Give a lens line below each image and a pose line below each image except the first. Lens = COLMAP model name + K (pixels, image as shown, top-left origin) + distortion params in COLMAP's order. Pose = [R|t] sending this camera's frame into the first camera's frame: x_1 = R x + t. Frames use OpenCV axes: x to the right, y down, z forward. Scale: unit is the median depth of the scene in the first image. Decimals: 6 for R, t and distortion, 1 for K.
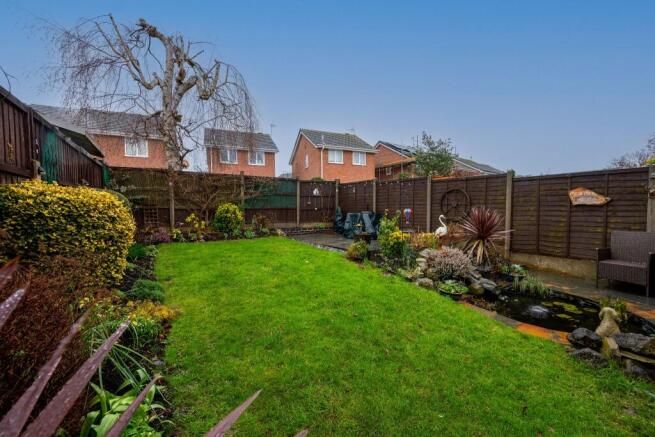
lens RADIAL K [[261.5, 0, 327.8], [0, 261.5, 219.4], [0, 0, 1]] dist [-0.004121, -0.000540]
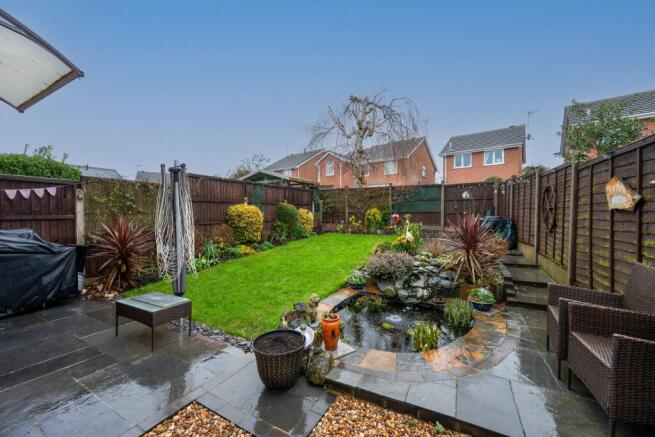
lens RADIAL K [[261.5, 0, 328.0], [0, 261.5, 217.5], [0, 0, 1]] dist [-0.004121, -0.000540]
pose [[0.465900, 0.023005, -0.884538, 0.677816], [-0.036243, 0.999319, 0.006900, -0.013811], [0.884095, 0.028844, 0.466417, 0.135538]]
